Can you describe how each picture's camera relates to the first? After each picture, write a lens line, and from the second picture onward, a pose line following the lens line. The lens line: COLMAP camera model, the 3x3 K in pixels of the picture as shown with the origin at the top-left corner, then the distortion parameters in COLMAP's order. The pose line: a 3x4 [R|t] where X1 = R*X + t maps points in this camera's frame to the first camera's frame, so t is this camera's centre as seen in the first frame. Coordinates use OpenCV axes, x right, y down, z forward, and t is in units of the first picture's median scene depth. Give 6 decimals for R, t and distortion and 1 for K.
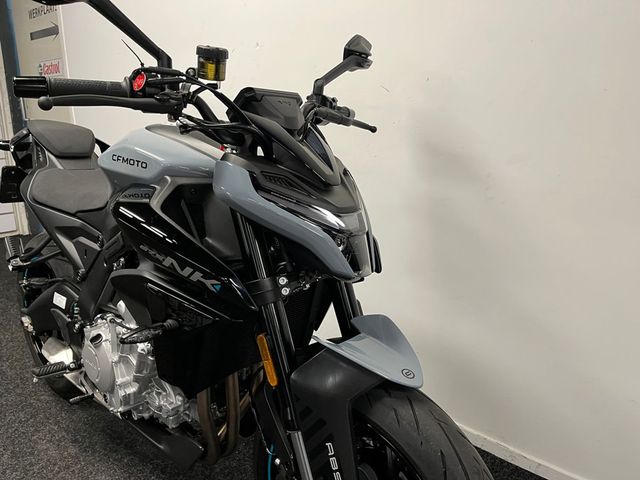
lens RADIAL K [[531.7, 0, 320.3], [0, 531.7, 255.9], [0, 0, 1]] dist [-0.002790, -0.003410]
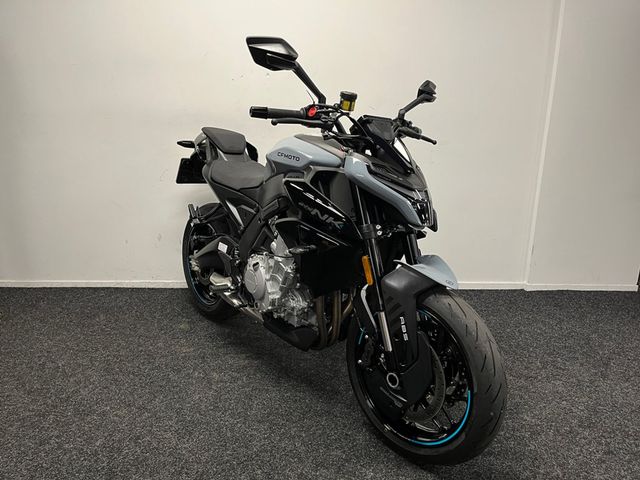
lens RADIAL K [[480.8, 0, 320.0], [0, 480.8, 240.0], [0, 0, 1]] dist [0.091407, -0.120051]
pose [[0.992851, 0.048228, -0.109187, -0.072577], [-0.052825, 0.997818, -0.039603, 0.132676], [0.107039, 0.045088, 0.993232, -0.465561]]
